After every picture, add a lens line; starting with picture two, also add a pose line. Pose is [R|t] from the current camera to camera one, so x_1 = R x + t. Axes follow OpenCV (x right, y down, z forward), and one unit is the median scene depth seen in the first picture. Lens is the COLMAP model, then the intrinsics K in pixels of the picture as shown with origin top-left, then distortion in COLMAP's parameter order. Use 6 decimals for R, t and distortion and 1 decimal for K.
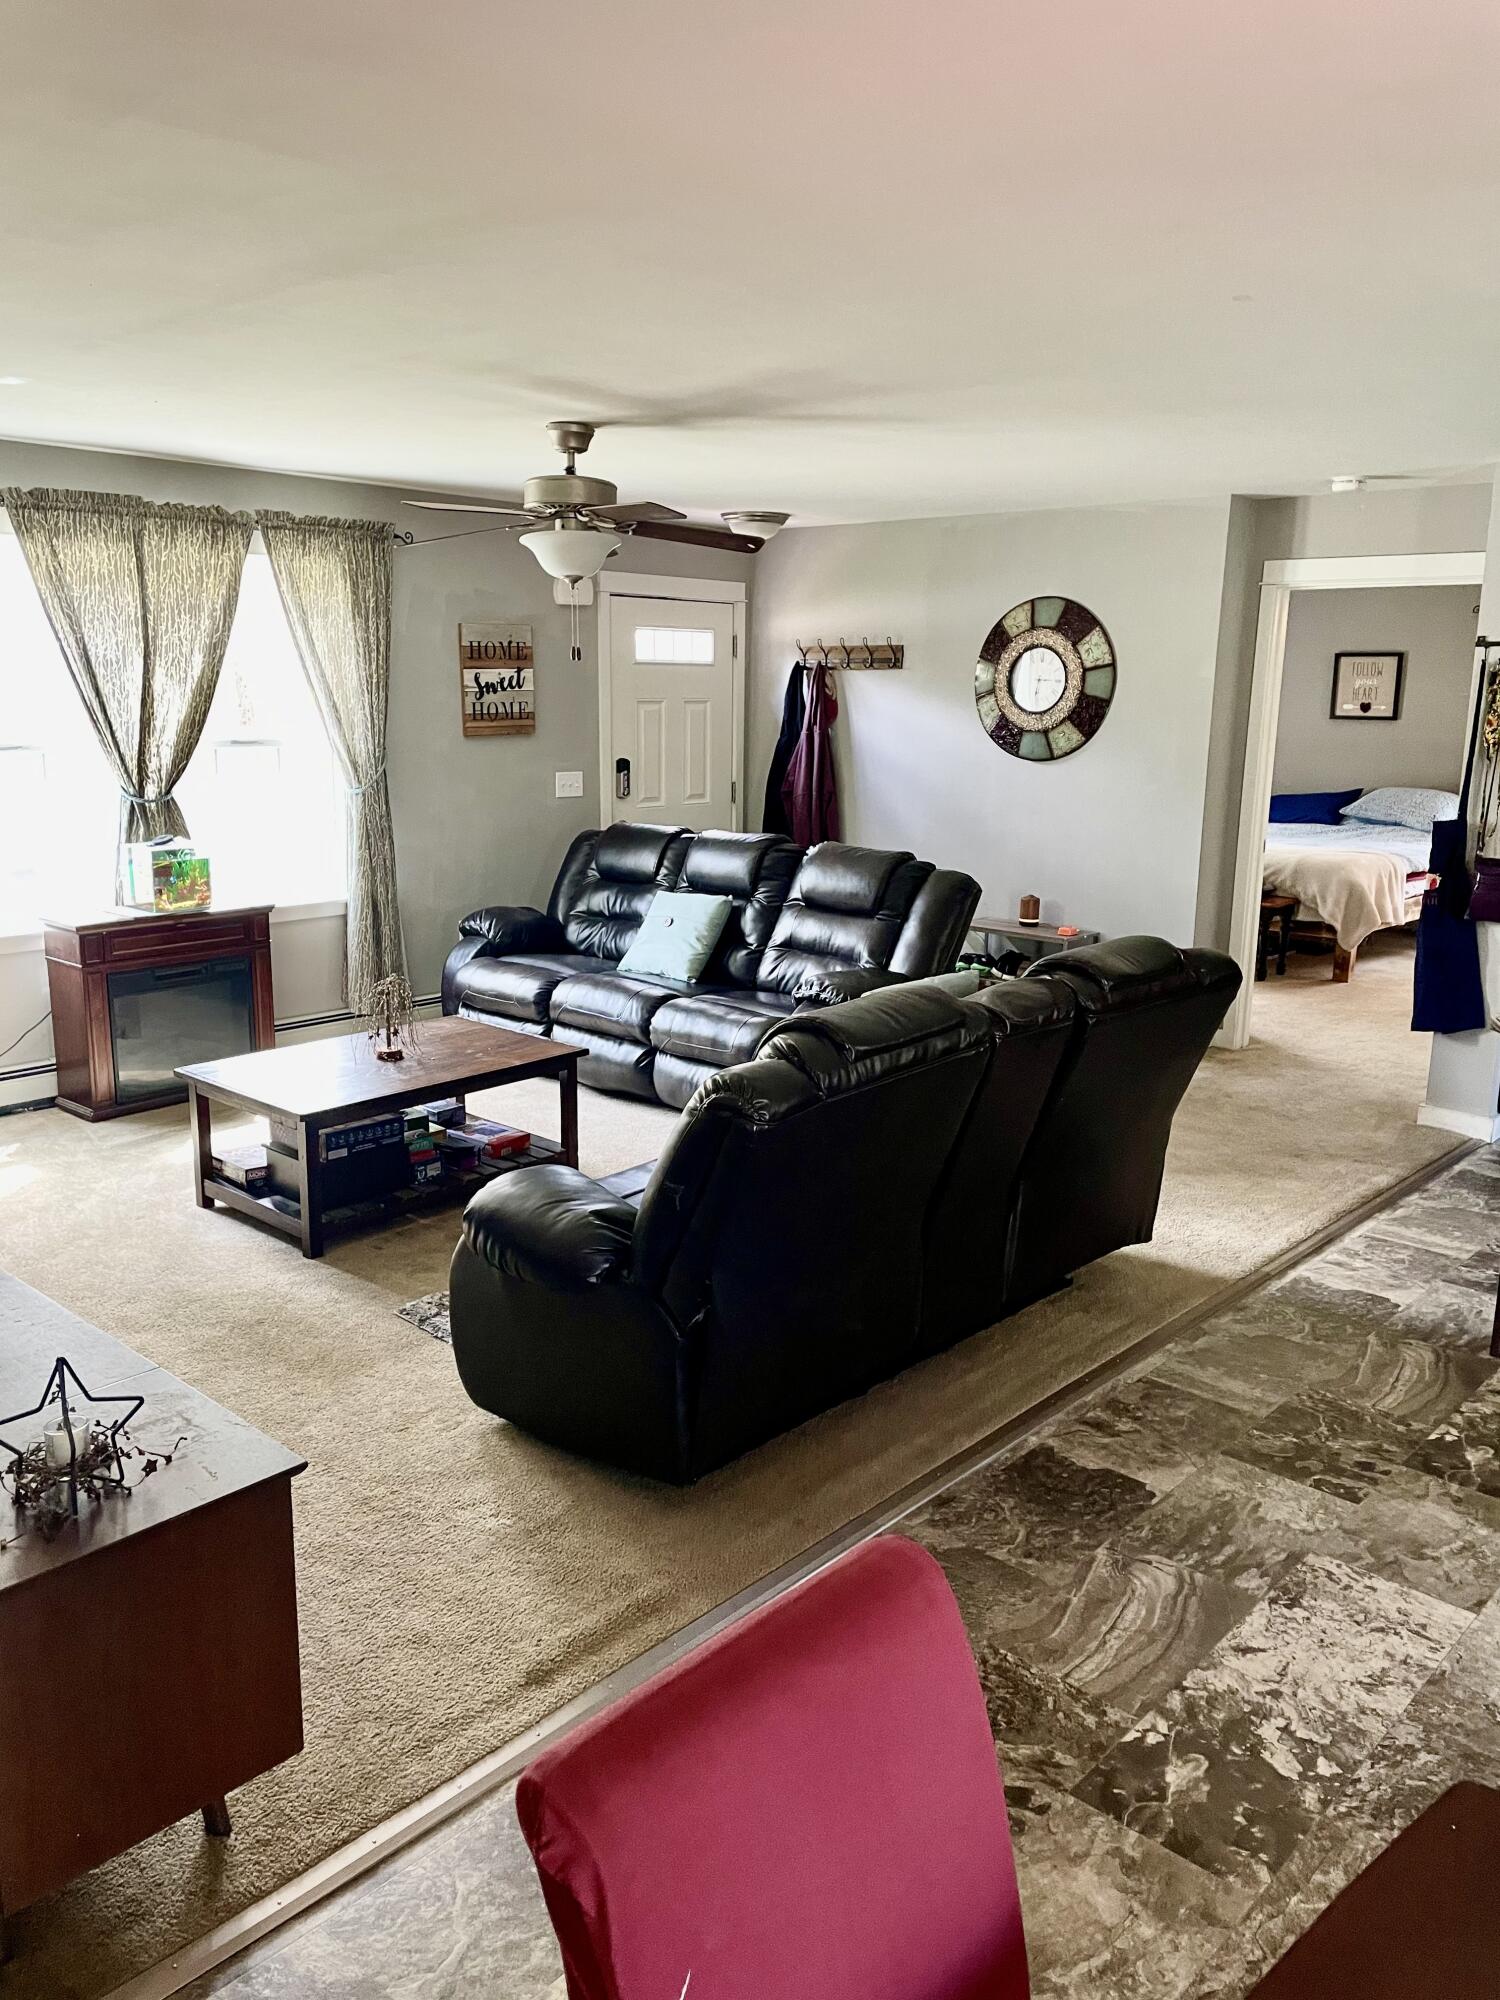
lens RADIAL K [[1518.3, 0, 765.6], [0, 1518.3, 998.6], [0, 0, 1]] dist [0.057607, -0.048818]
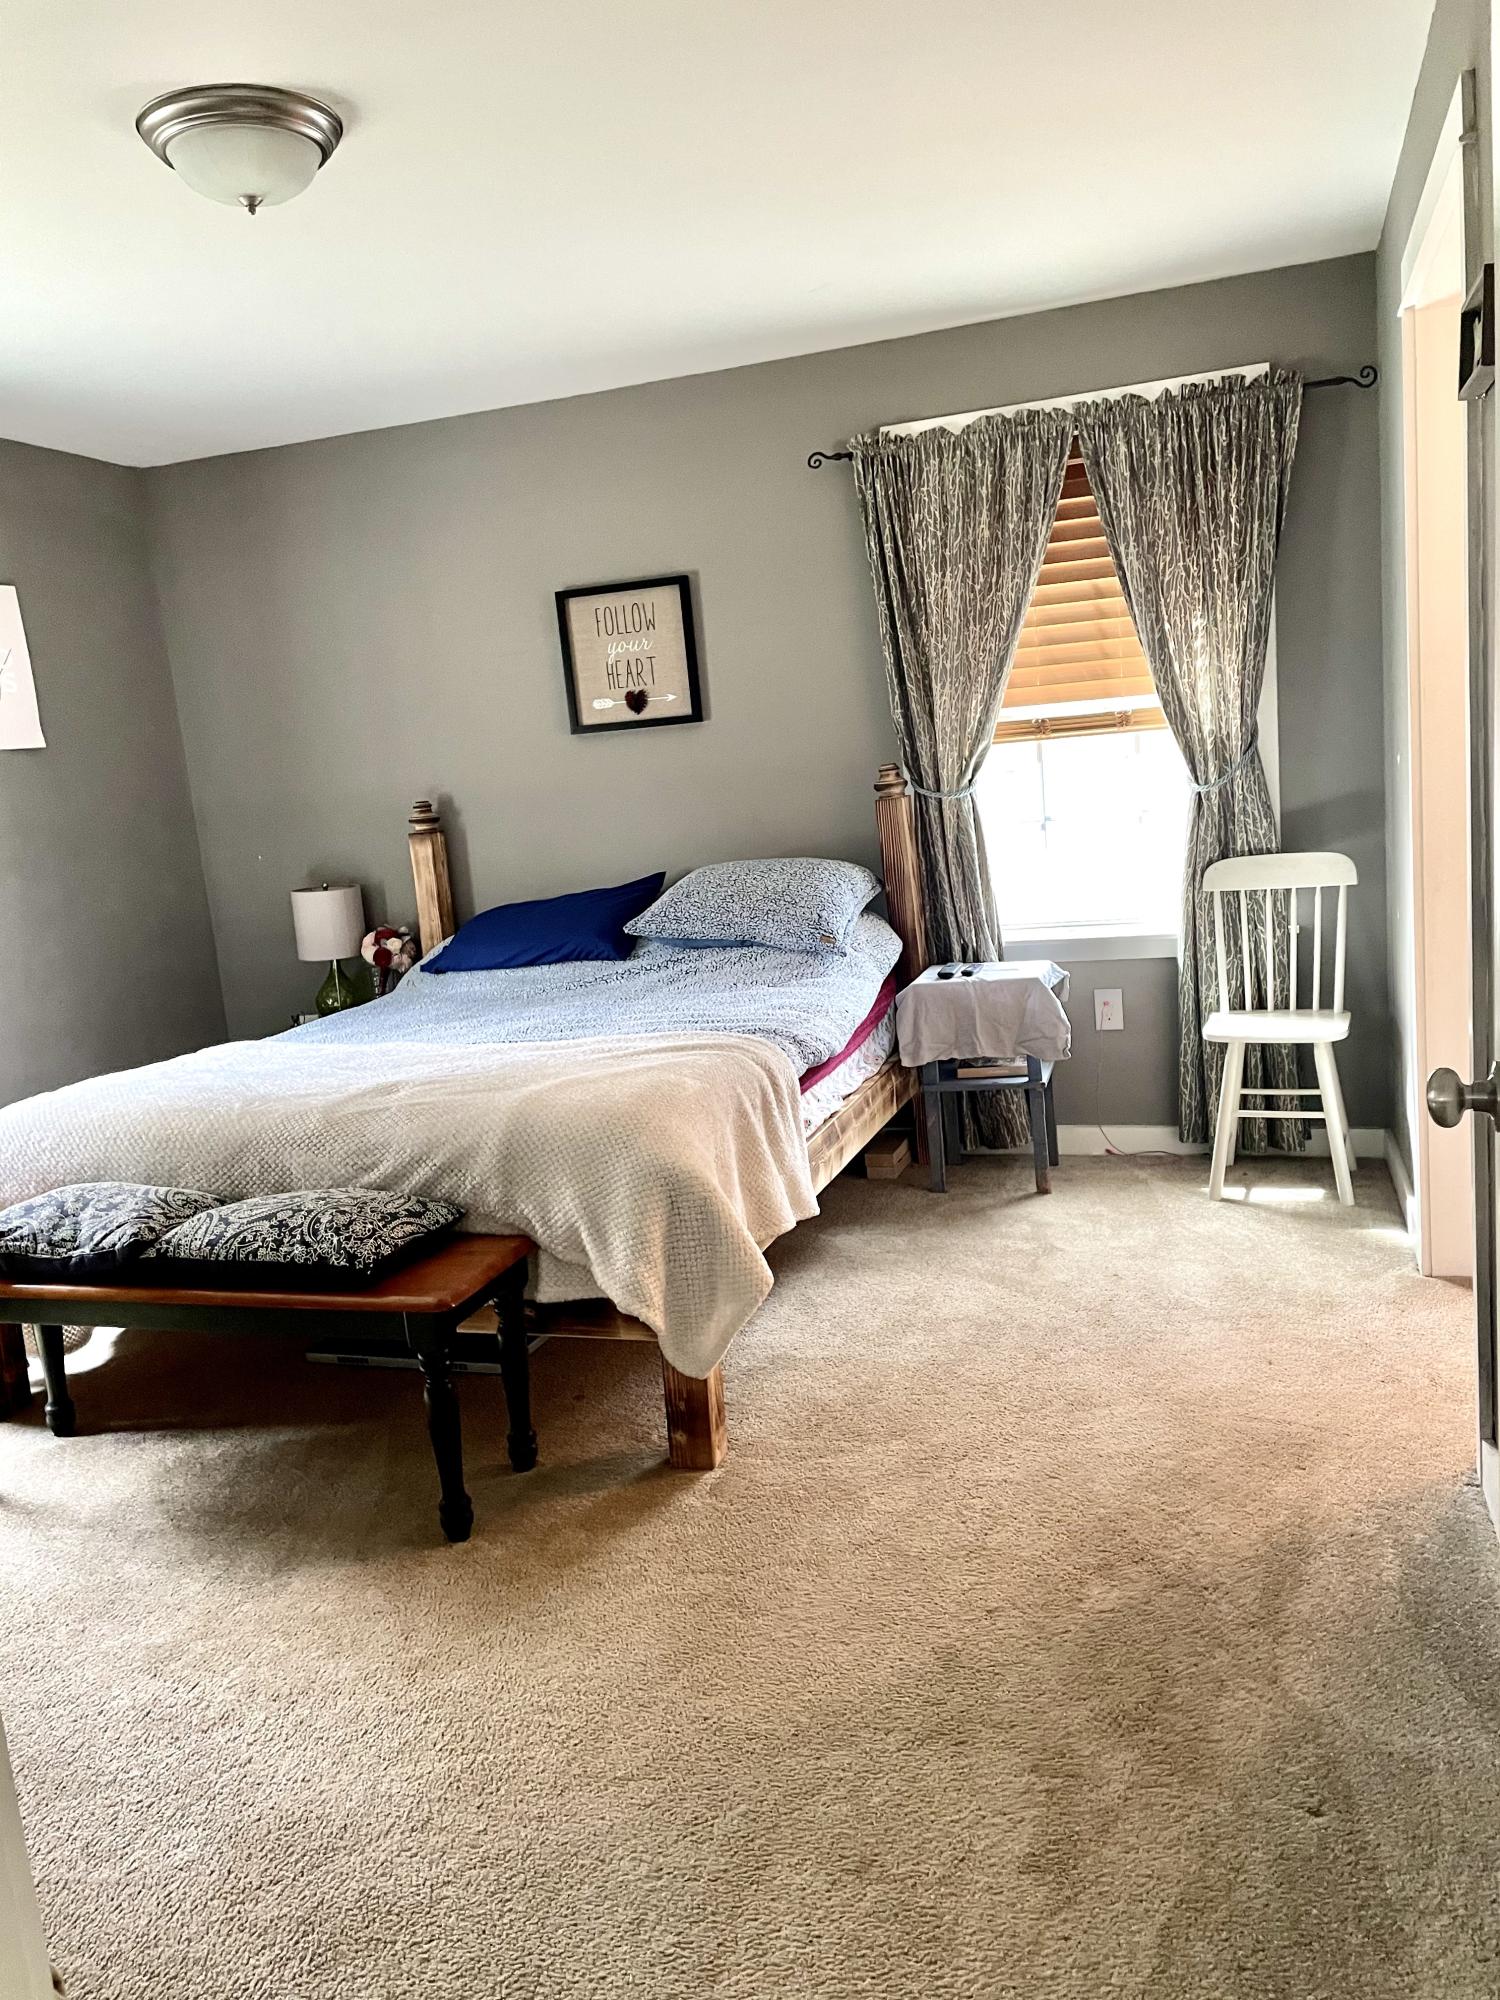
lens RADIAL K [[1518.3, 0, 757.2], [0, 1518.3, 1010.9], [0, 0, 1]] dist [0.057607, -0.048818]
pose [[0.907023, -0.163092, 0.388215, 0.403261], [0.183748, 0.982836, -0.016413, -0.145538], [-0.378875, 0.086221, 0.921423, 0.996540]]
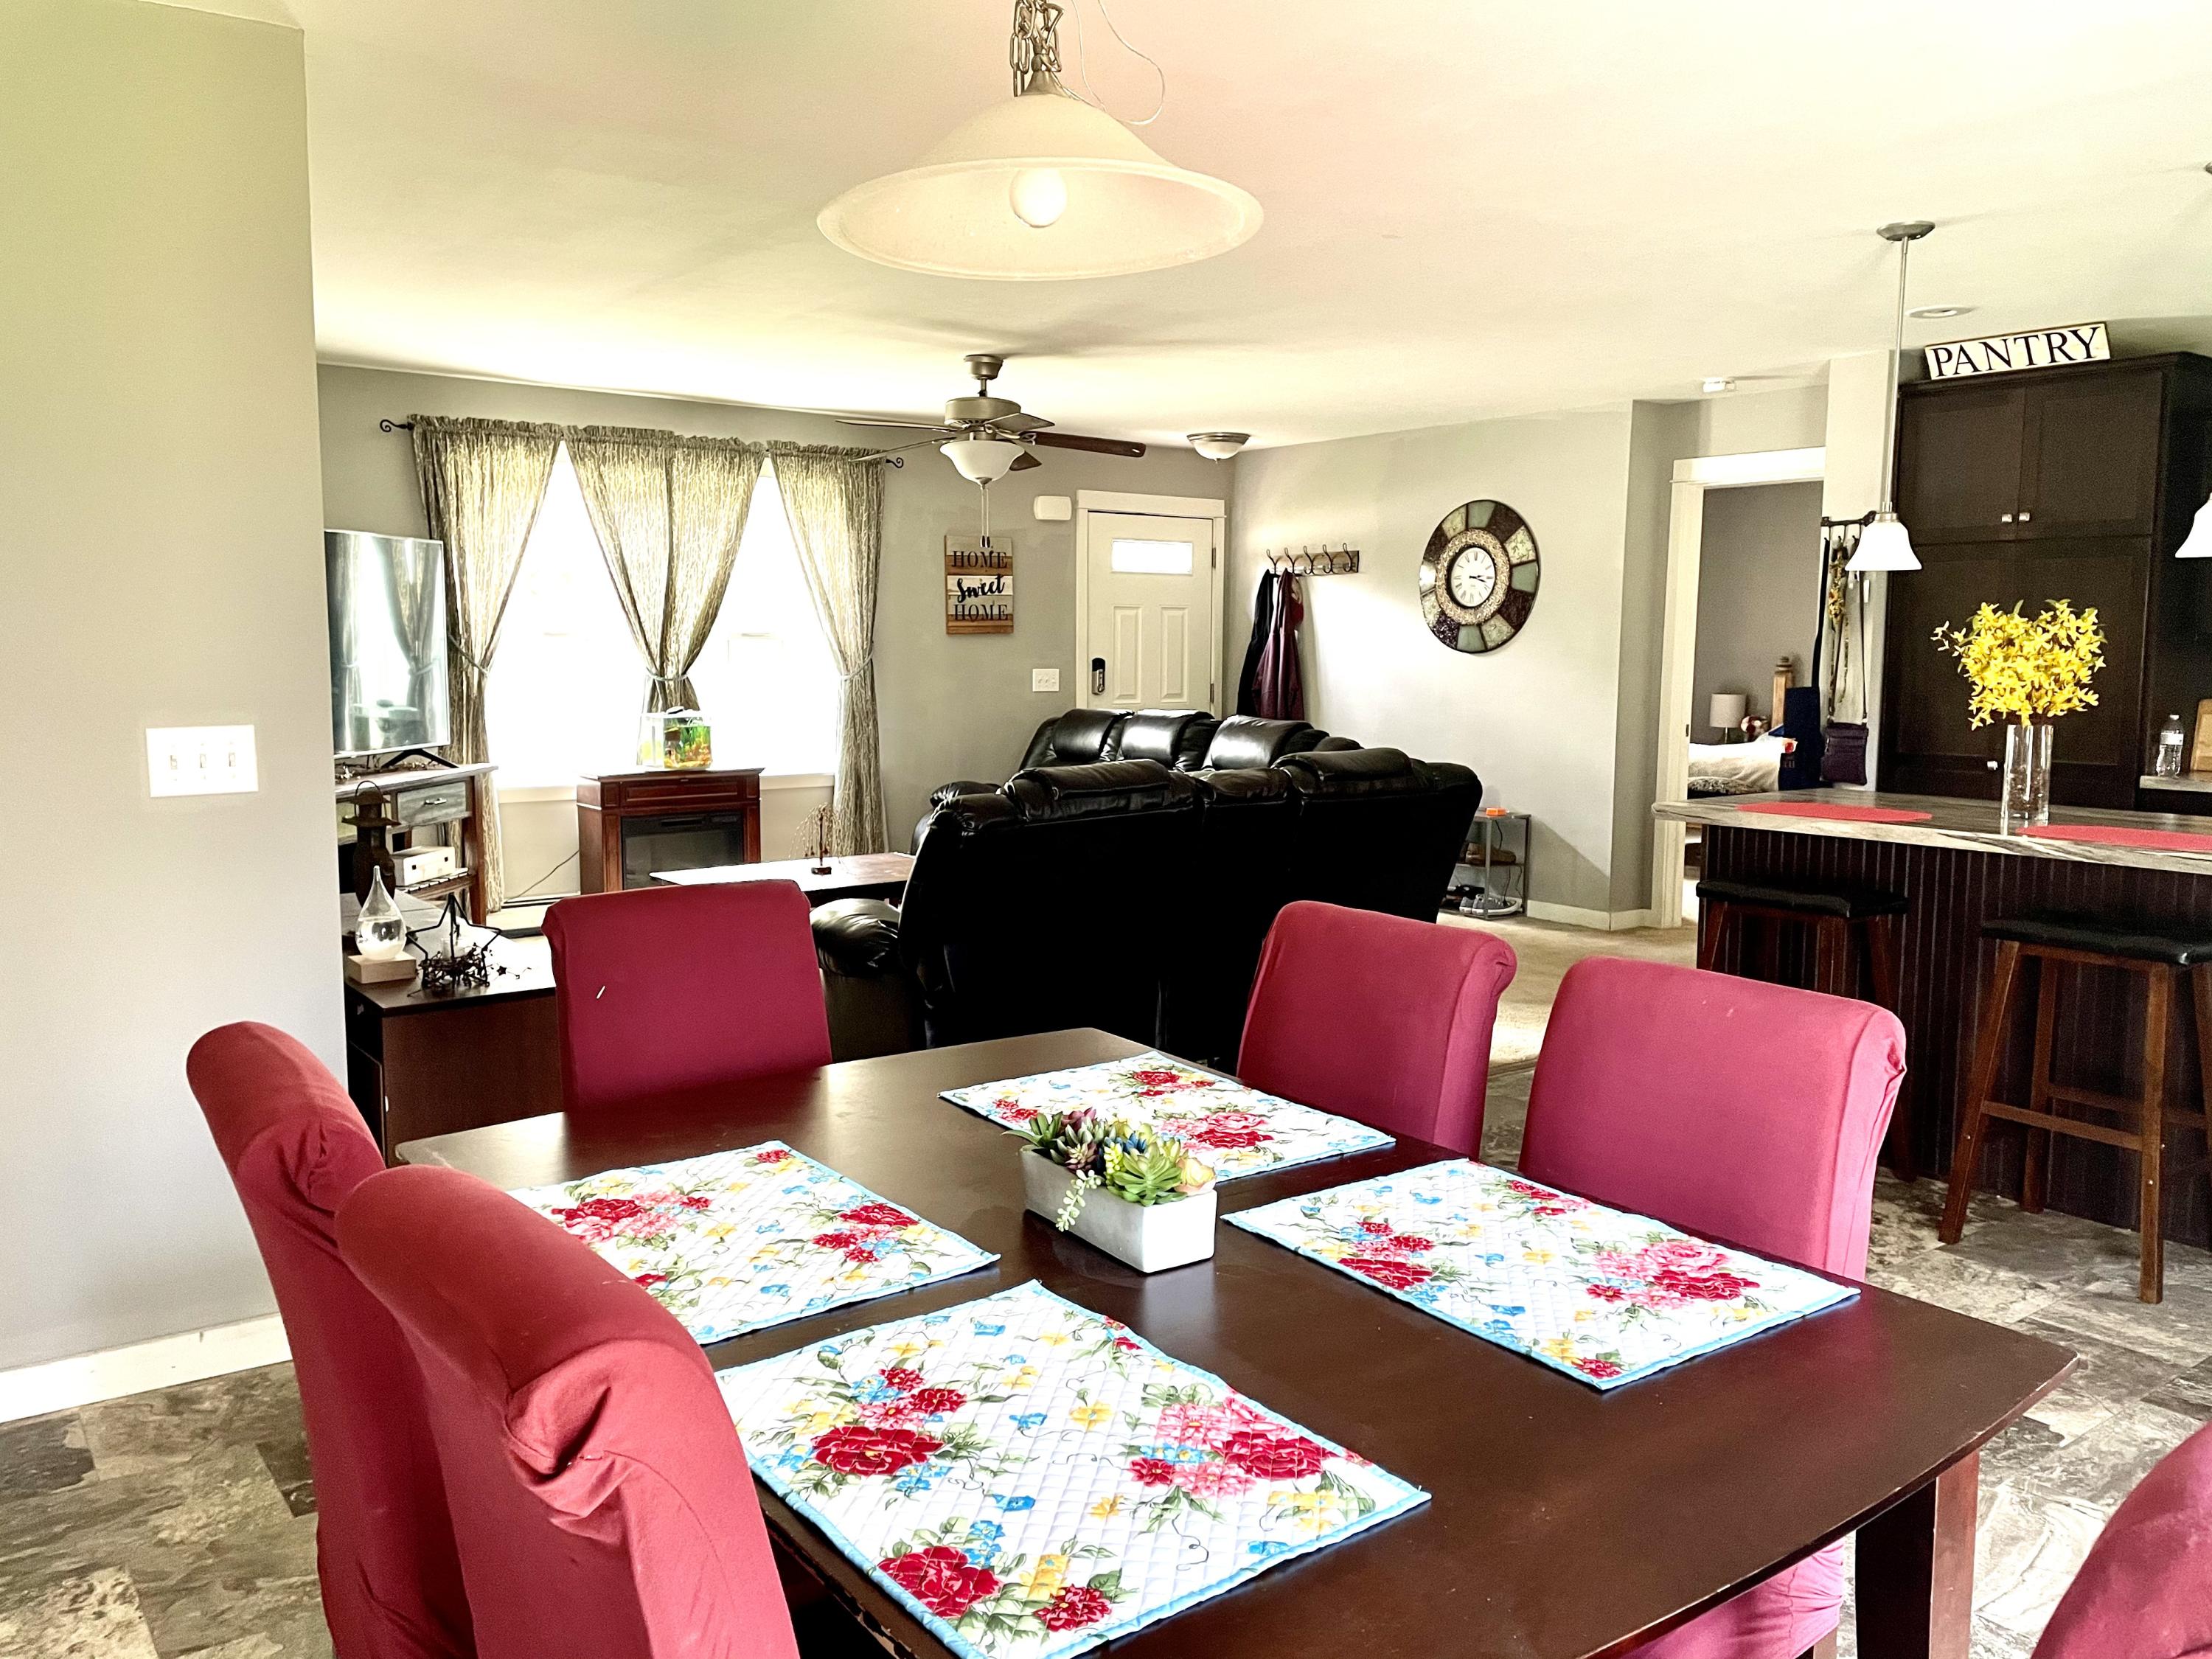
lens RADIAL K [[1679.3, 0, 1119.3], [0, 1679.3, 843.0], [0, 0, 1]] dist [0.057607, -0.048818]
pose [[0.982883, 0.013512, -0.183734, 0.186288], [-0.029602, 0.995931, -0.085117, 0.098827], [0.181836, 0.089099, 0.979284, -0.213128]]
